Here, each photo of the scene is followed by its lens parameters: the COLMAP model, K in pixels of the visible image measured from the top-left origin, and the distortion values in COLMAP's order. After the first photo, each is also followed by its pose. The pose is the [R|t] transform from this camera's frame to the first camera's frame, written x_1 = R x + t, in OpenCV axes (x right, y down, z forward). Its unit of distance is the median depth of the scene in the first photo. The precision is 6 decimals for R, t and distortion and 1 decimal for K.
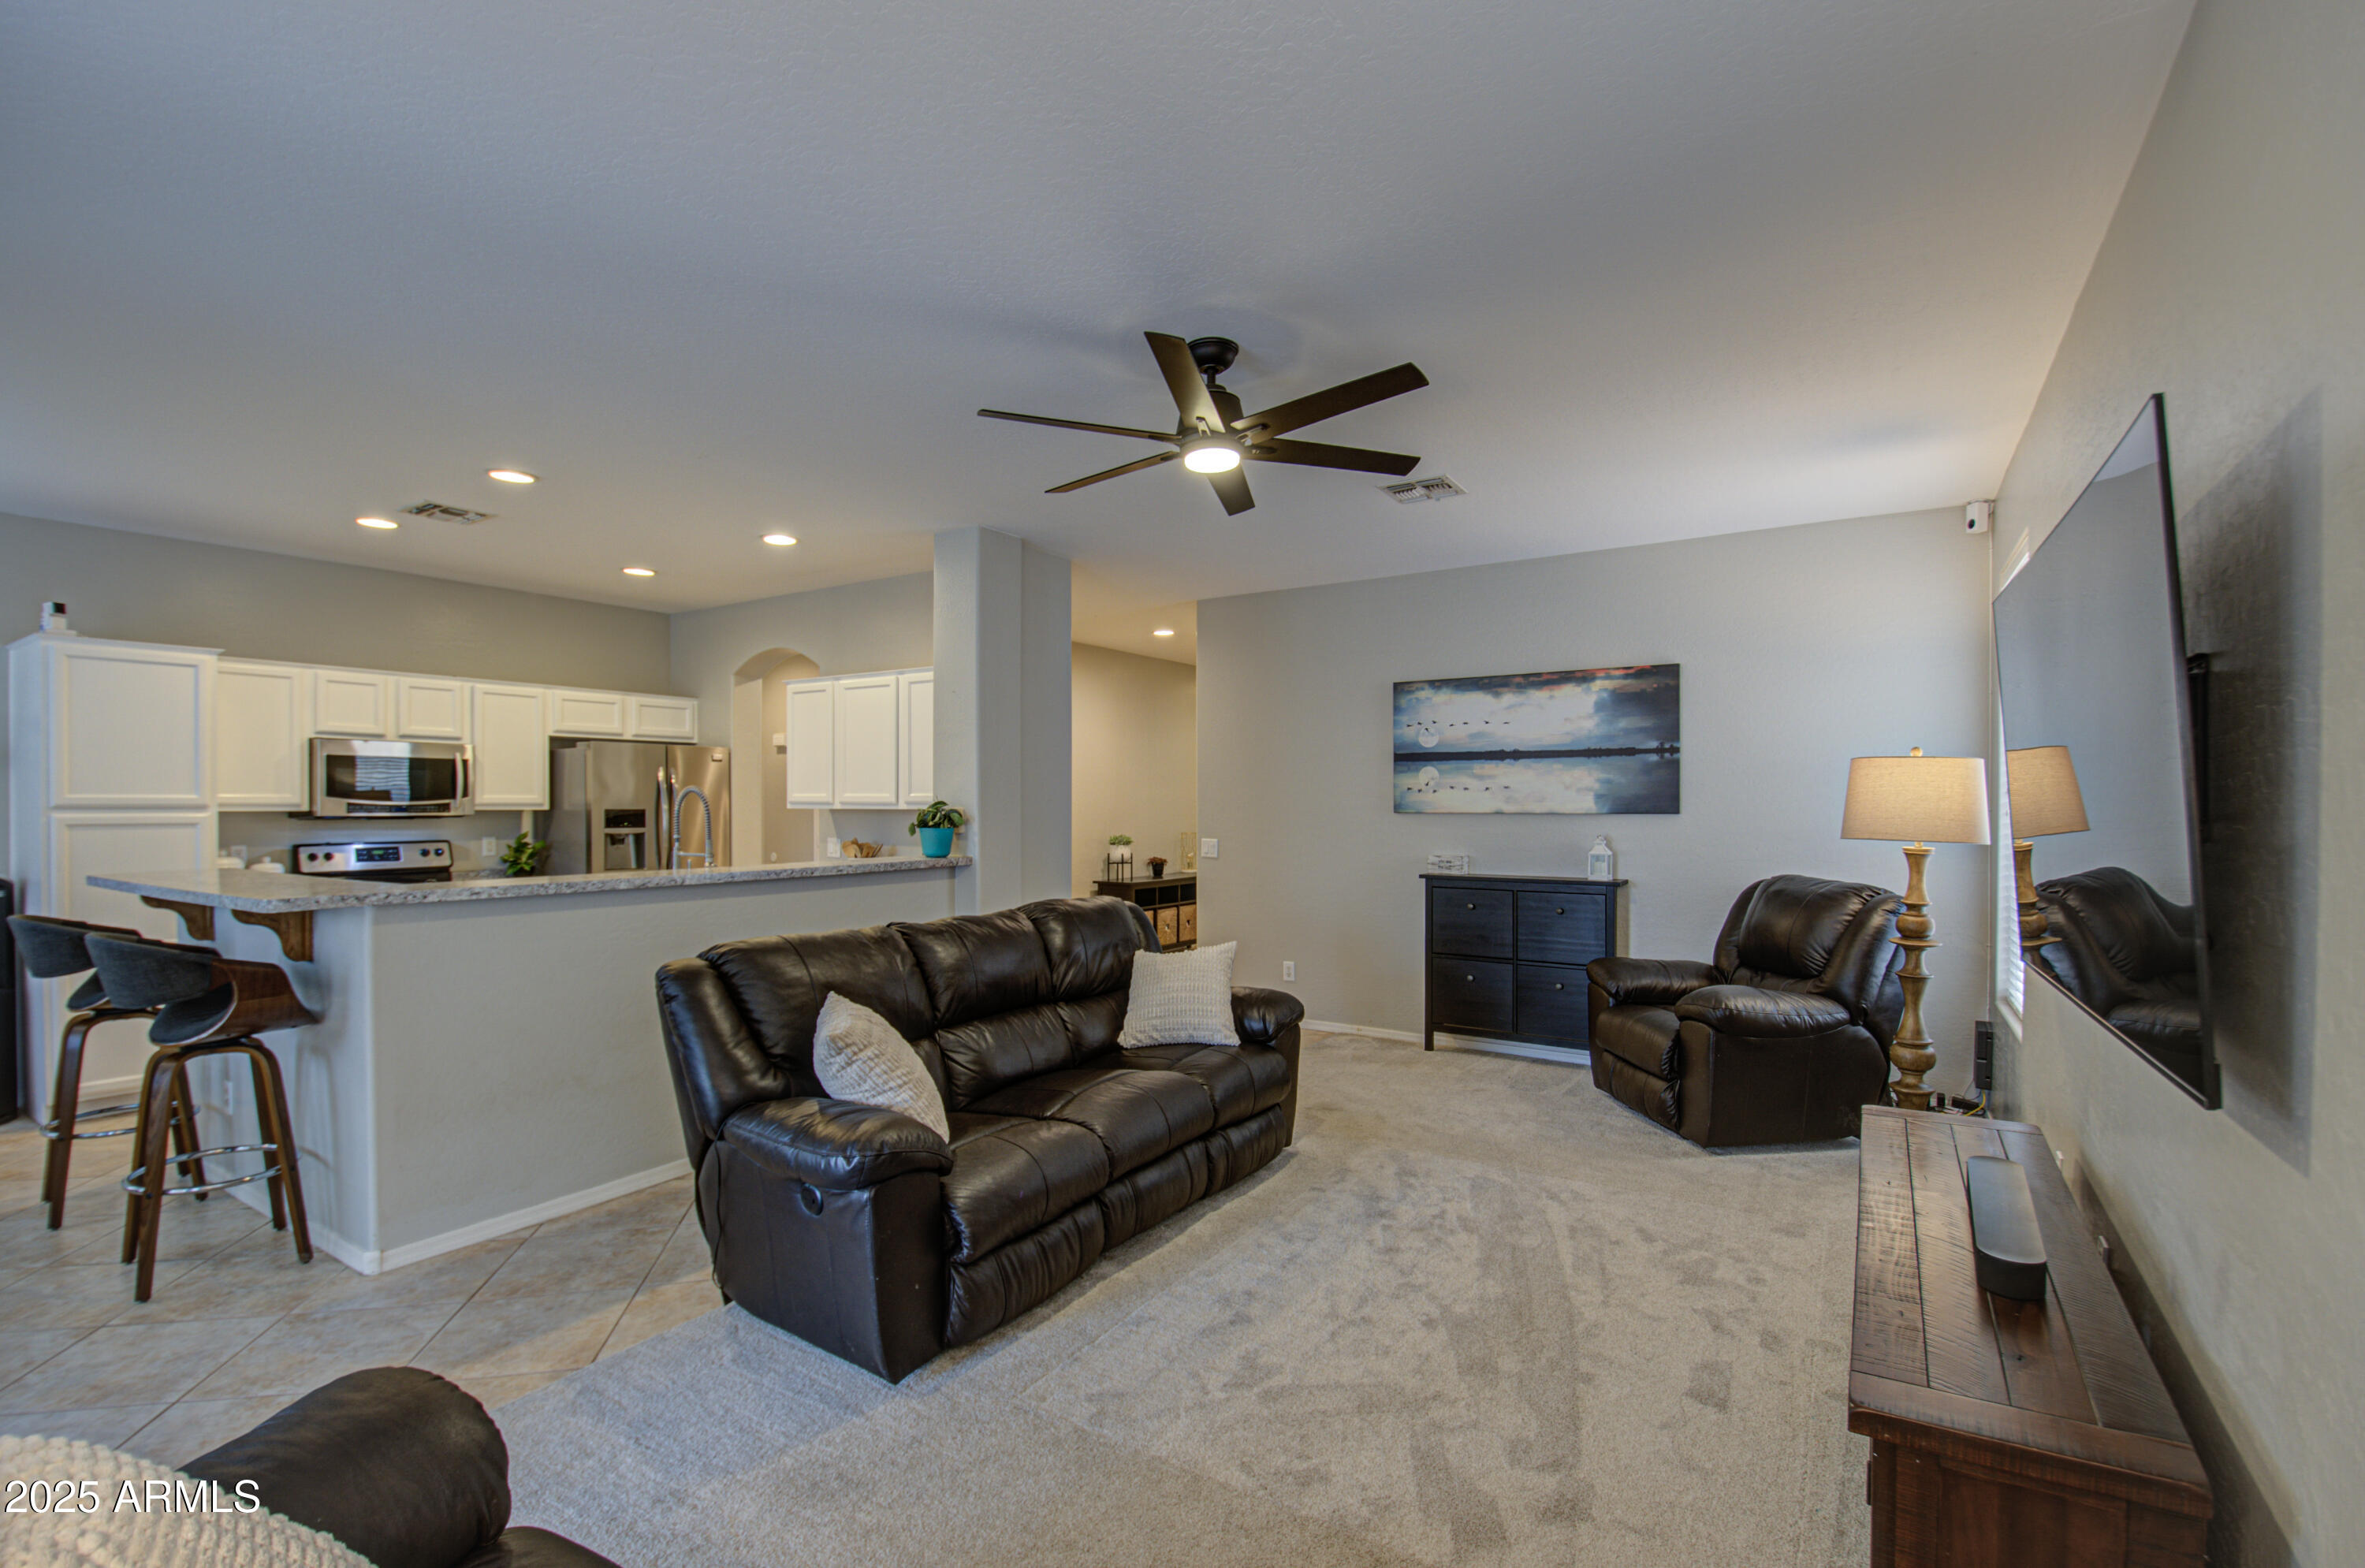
lens RADIAL K [[1050.9, 0, 1176.0], [0, 1050.9, 798.7], [0, 0, 1]] dist [-0.001719, -0.000639]
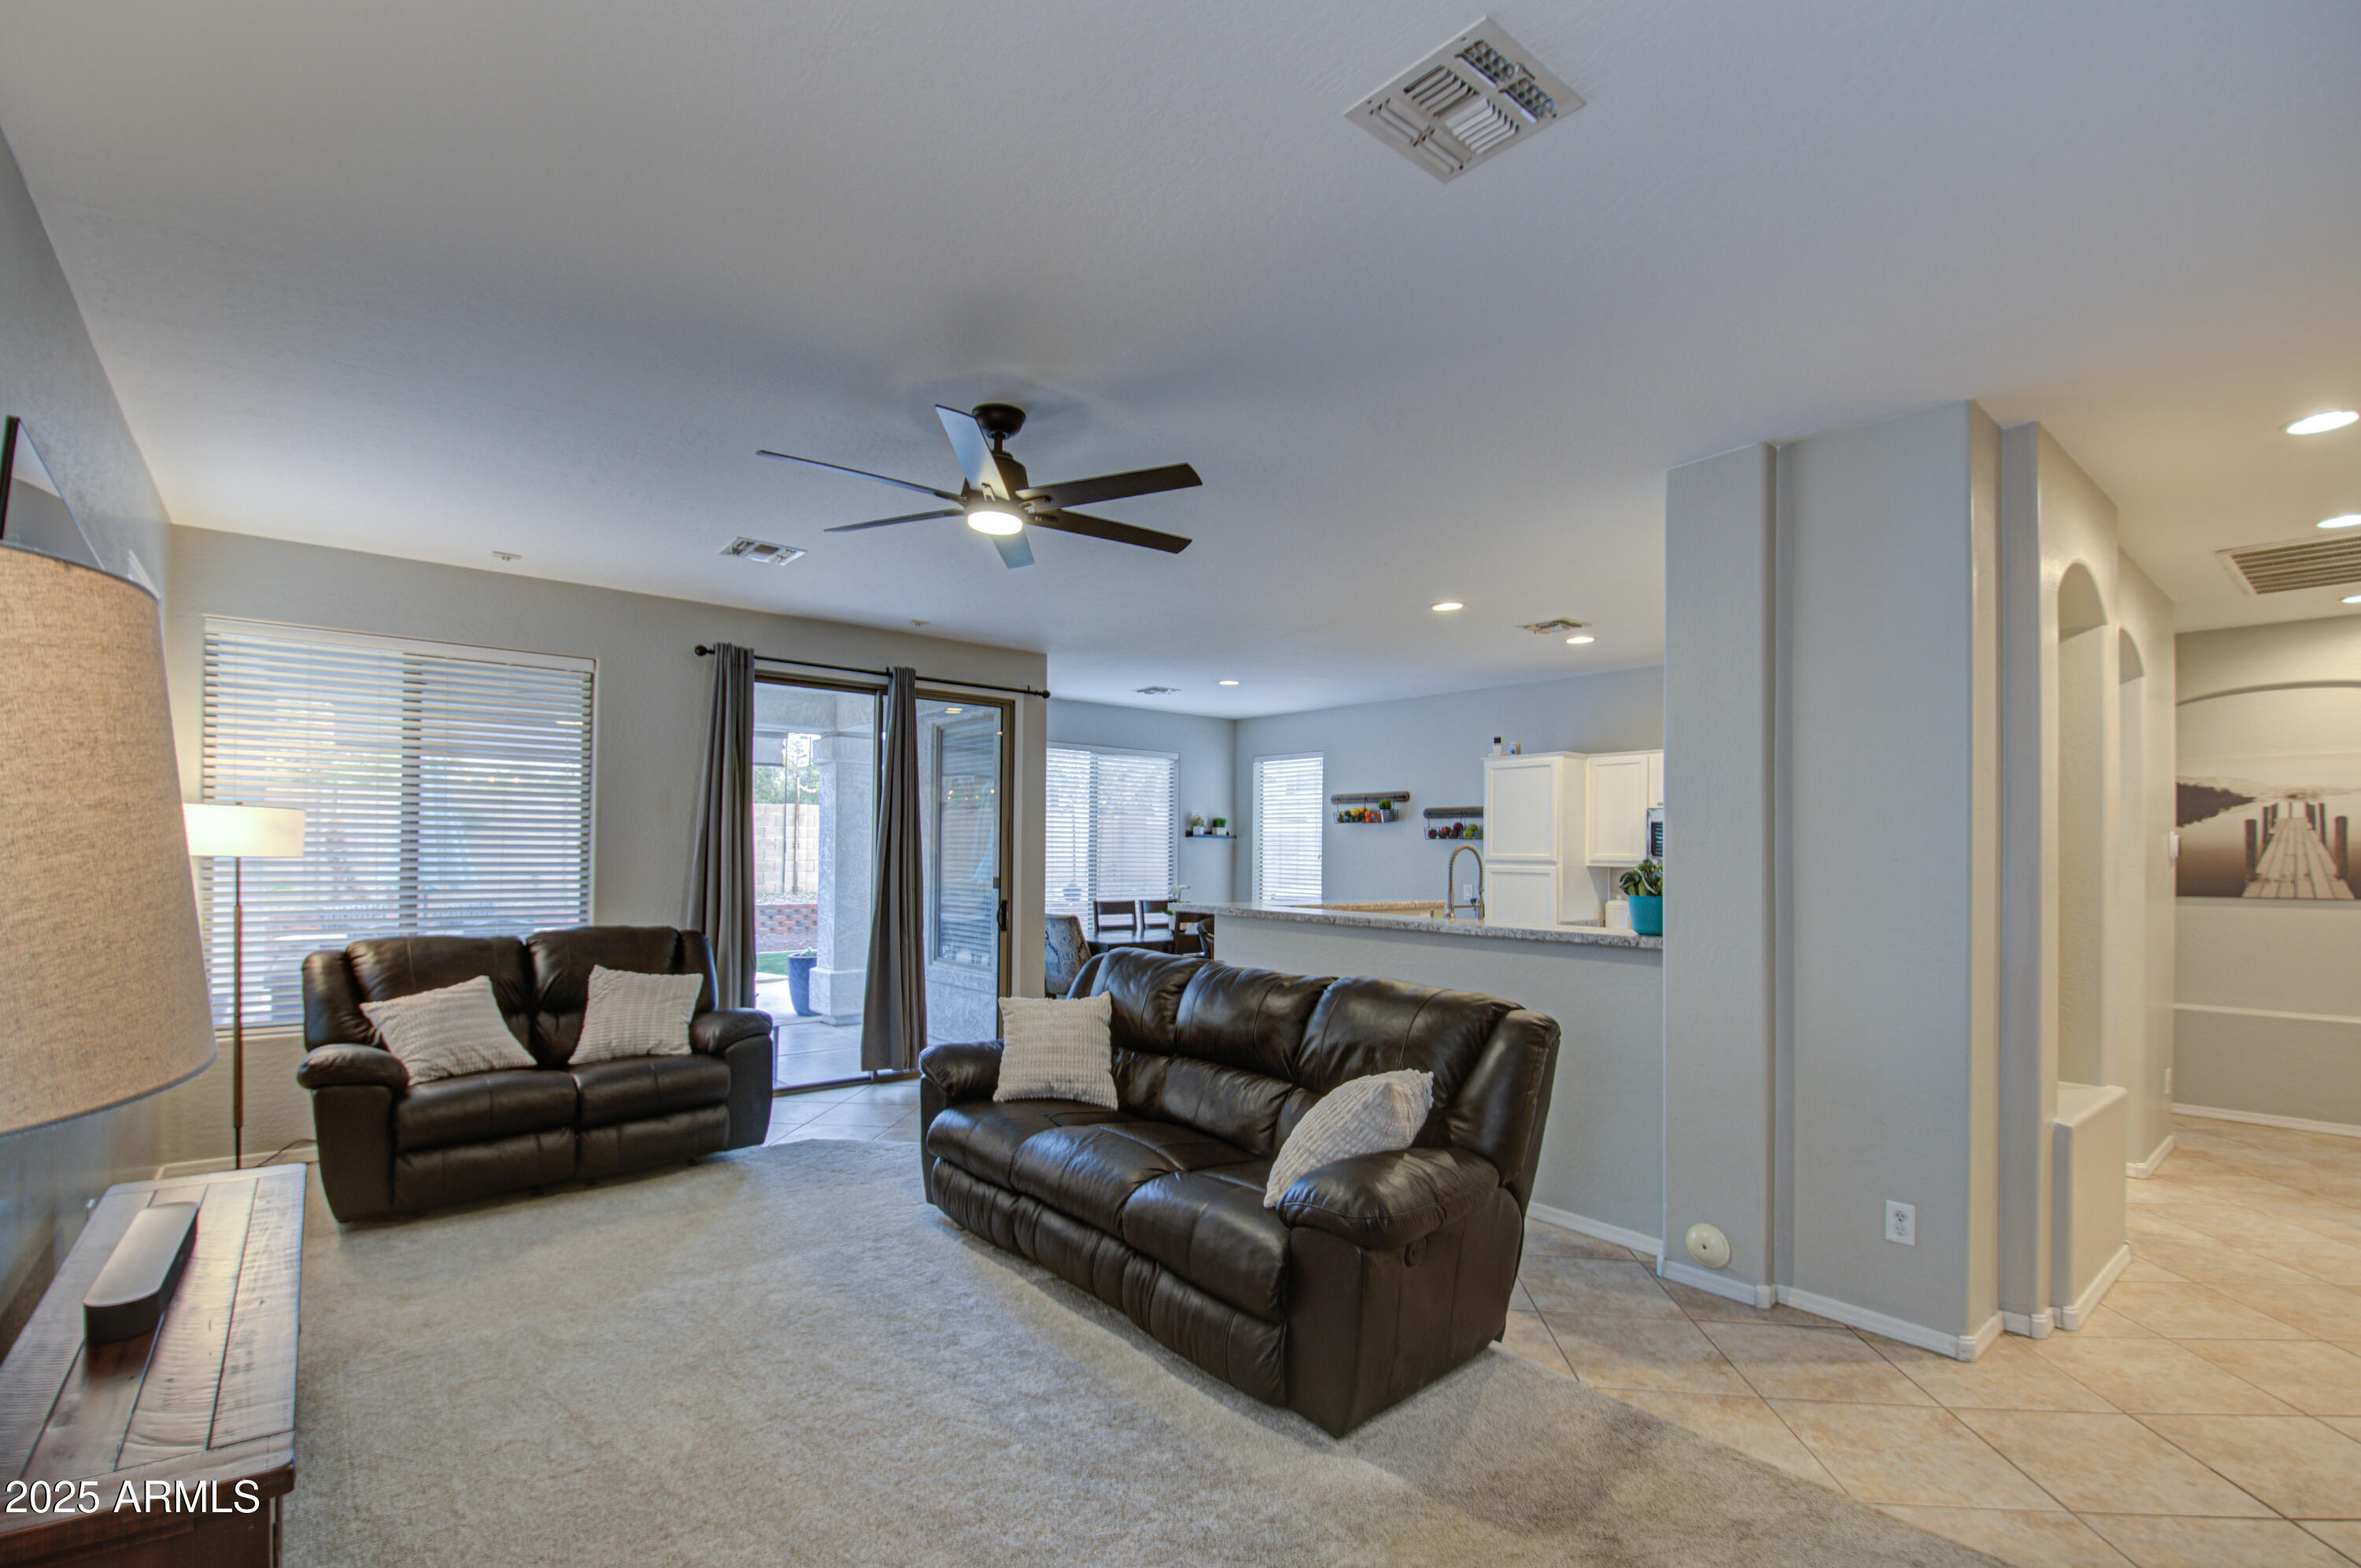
lens RADIAL K [[1038.3, 0, 1180.0], [0, 1038.3, 849.5], [0, 0, 1]] dist [-0.001354, -0.000312]
pose [[-0.292753, -0.007712, -0.956157, 0.493815], [-0.009116, 0.999945, -0.005274, 0.002746], [0.956145, 0.007172, -0.292807, 0.773090]]
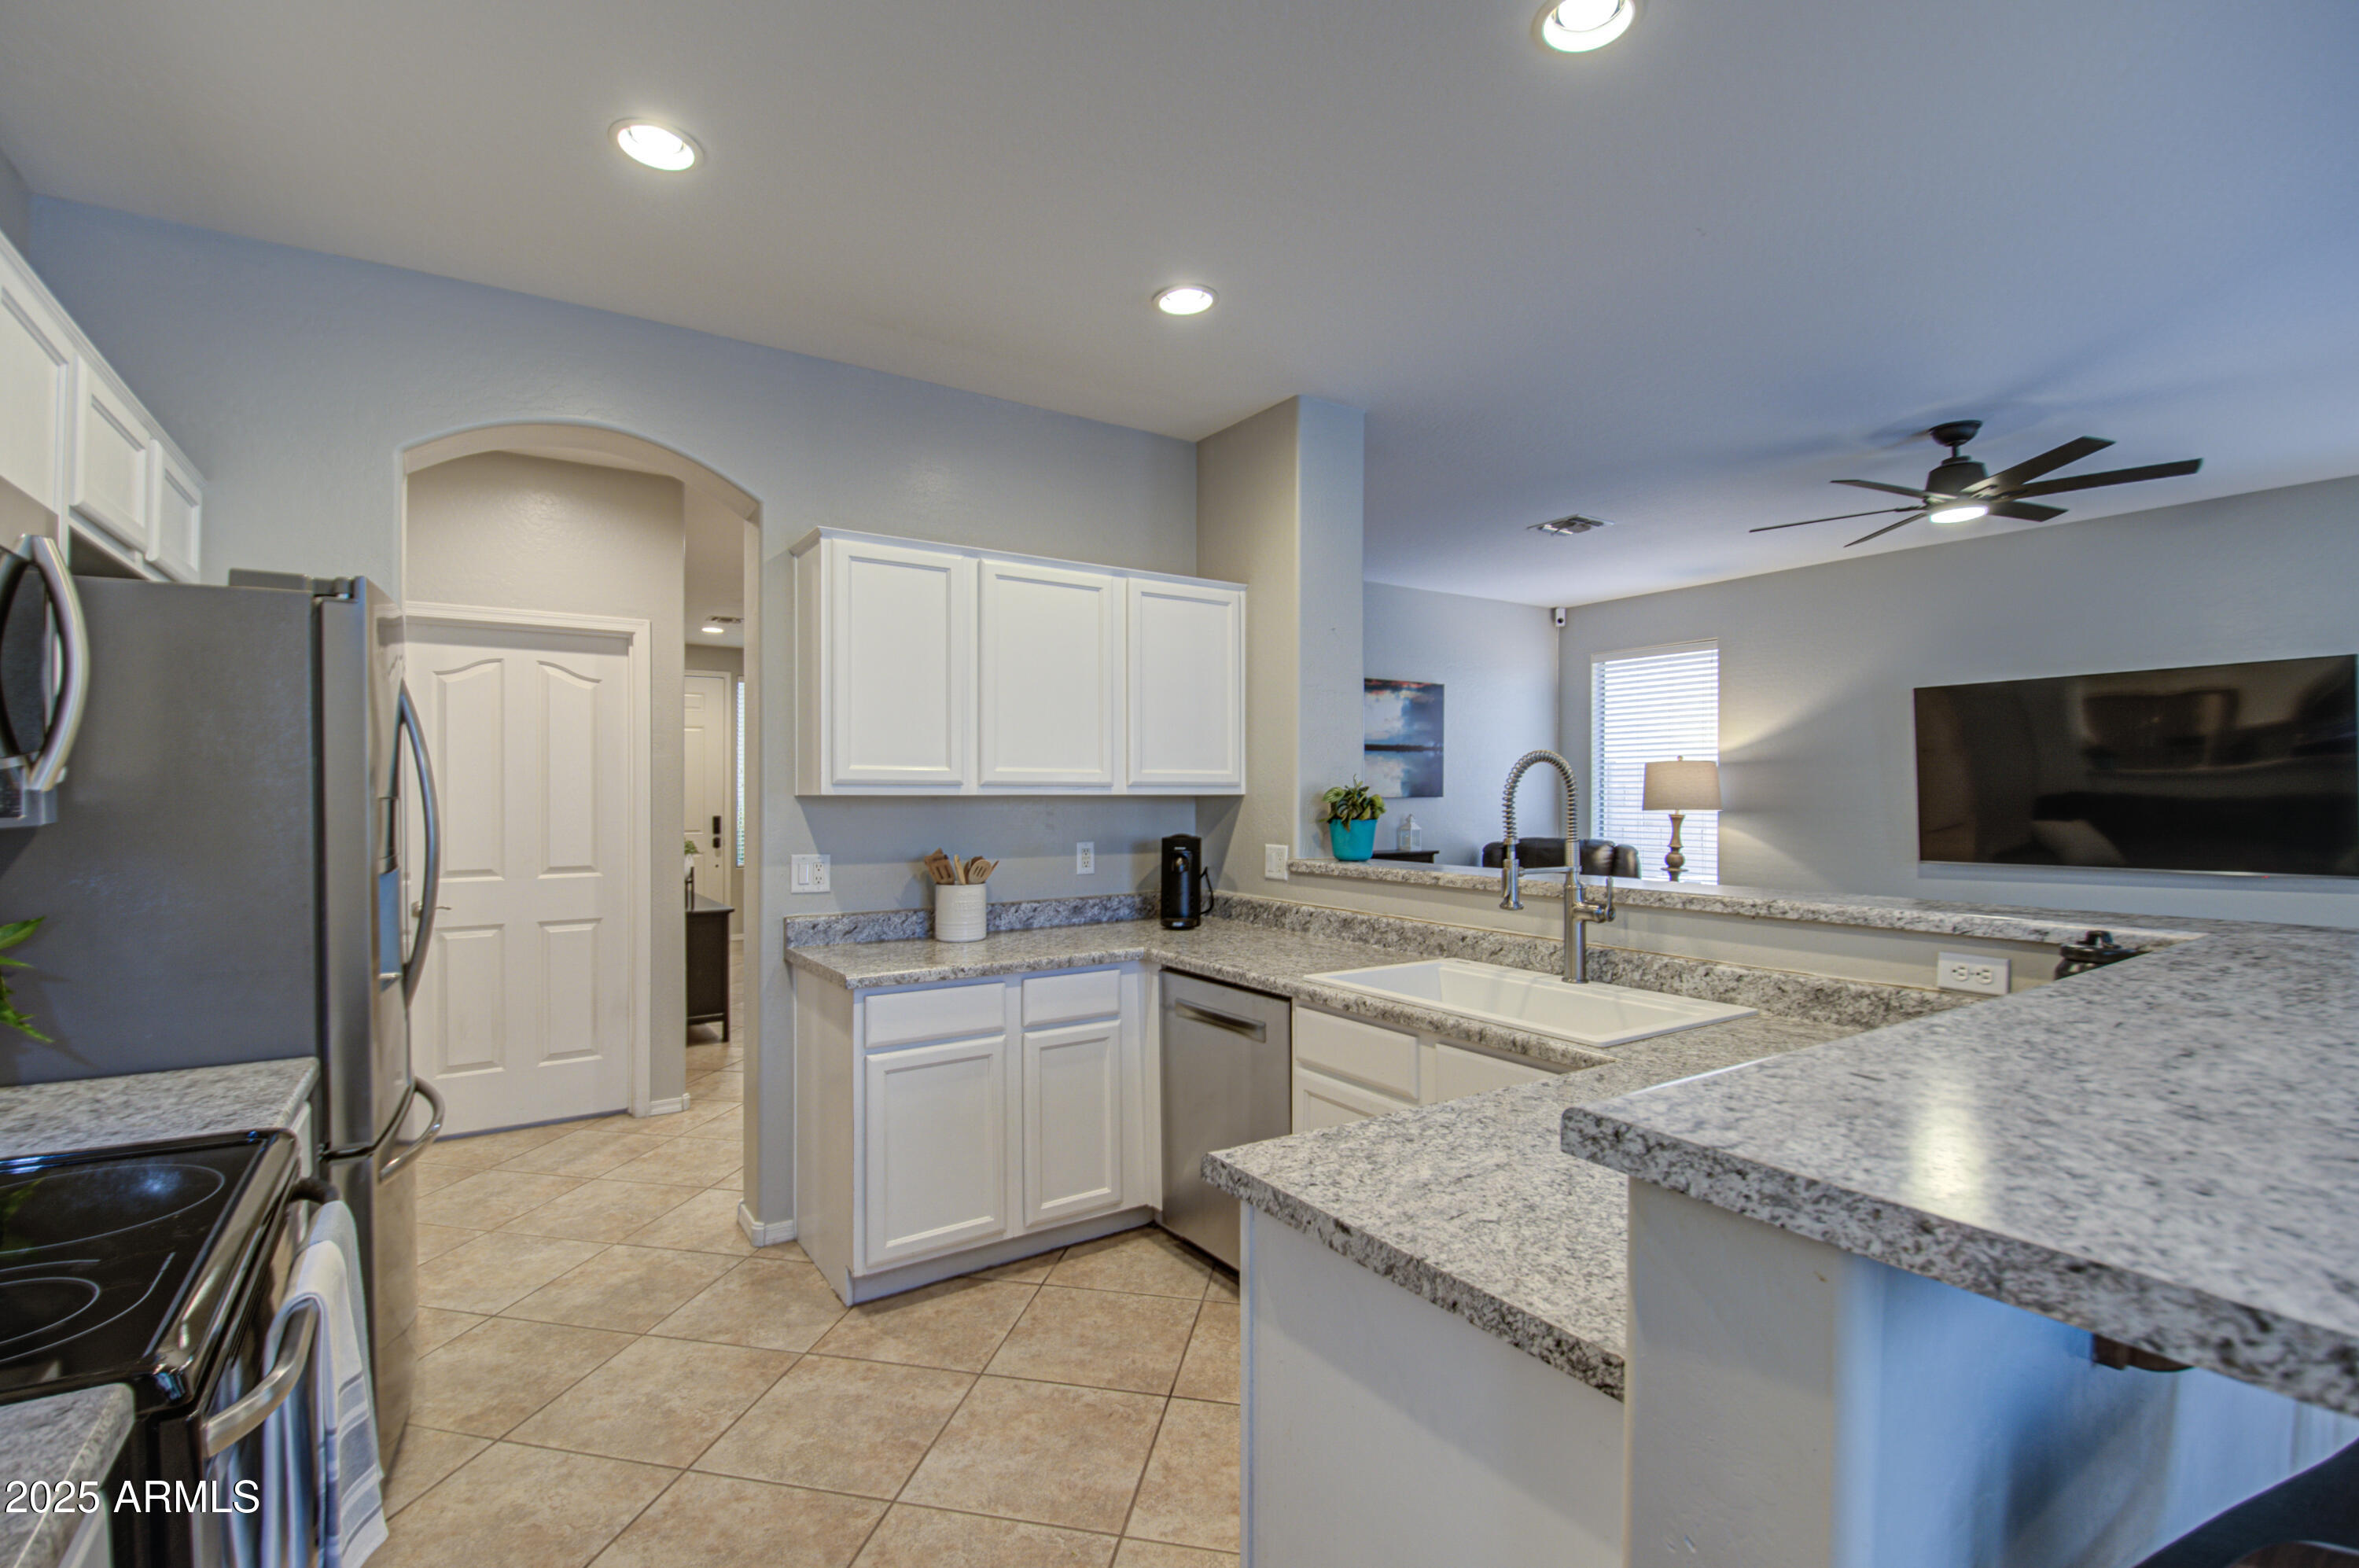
lens RADIAL K [[1048.3, 0, 1173.0], [0, 1048.3, 798.7], [0, 0, 1]] dist [-0.001719, -0.000639]
pose [[0.395976, -0.004794, 0.918248, -0.800239], [-0.001568, 0.999981, 0.005896, 0.008389], [-0.918259, -0.003775, 0.395962, 0.716160]]
